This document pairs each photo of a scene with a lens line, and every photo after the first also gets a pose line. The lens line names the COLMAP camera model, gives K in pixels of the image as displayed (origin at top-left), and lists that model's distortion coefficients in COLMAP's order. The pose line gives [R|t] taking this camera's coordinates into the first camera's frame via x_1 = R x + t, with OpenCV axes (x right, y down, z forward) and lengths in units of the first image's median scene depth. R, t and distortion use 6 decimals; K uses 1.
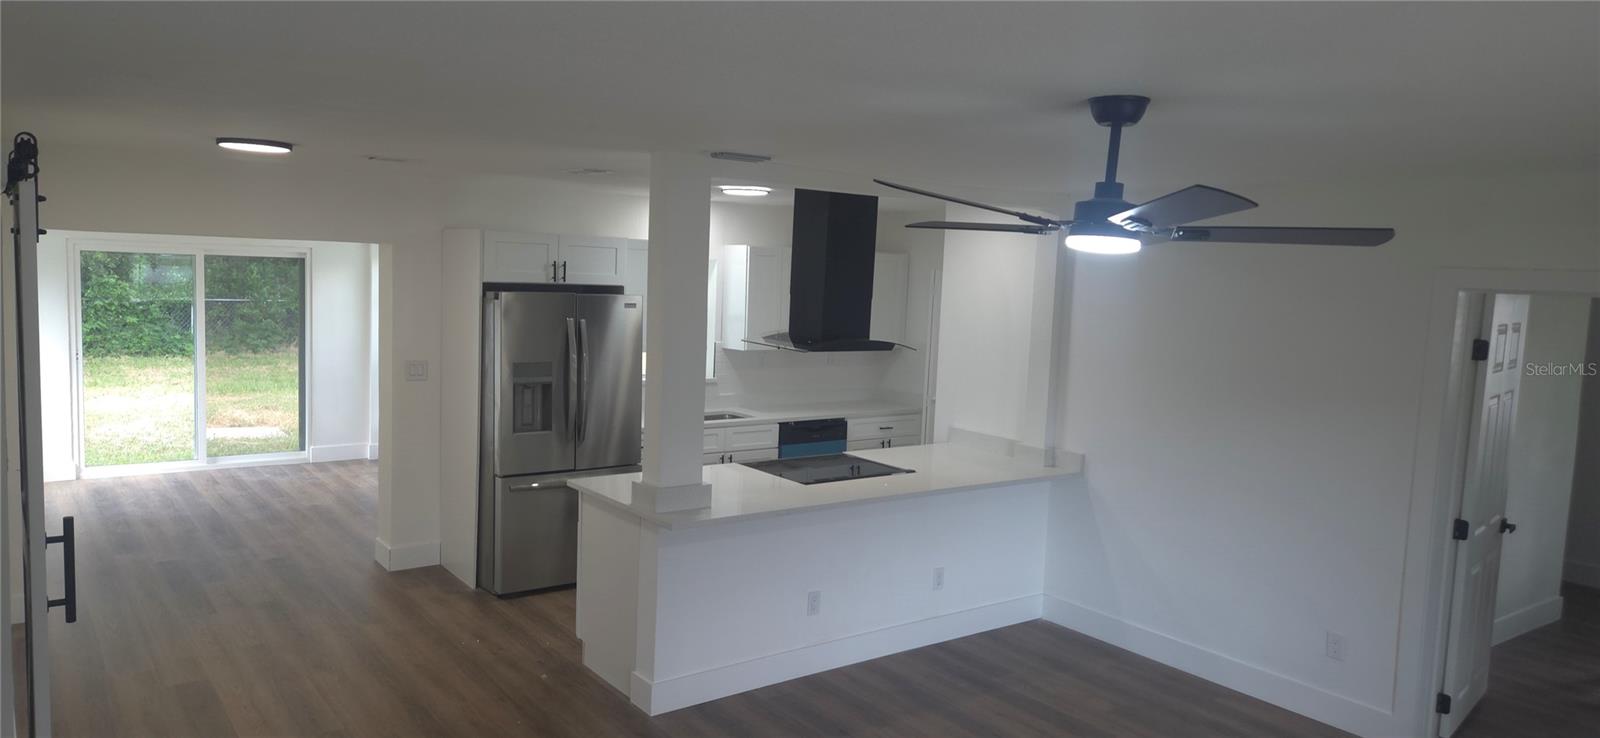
lens RADIAL K [[1053.6, 0, 800.0], [0, 1053.6, 369.0], [0, 0, 1]] dist [0.001047, -0.000712]
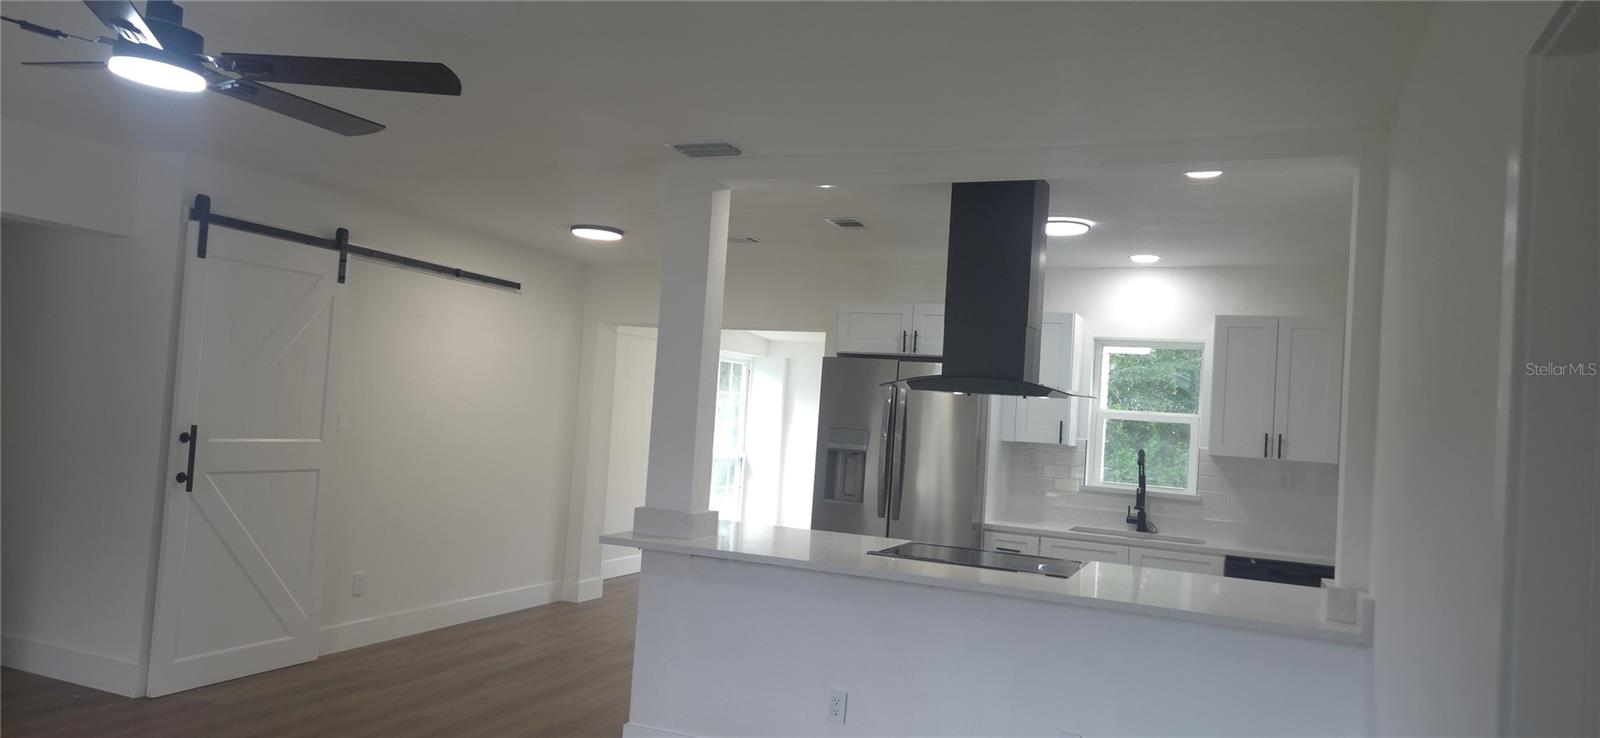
lens RADIAL K [[1053.6, 0, 800.0], [0, 1053.6, 369.0], [0, 0, 1]] dist [0.001047, -0.000712]
pose [[0.486515, -0.052961, -0.872065, 0.676498], [-0.127353, 0.983200, -0.130760, 0.083547], [0.864340, 0.174677, 0.471597, 0.578478]]
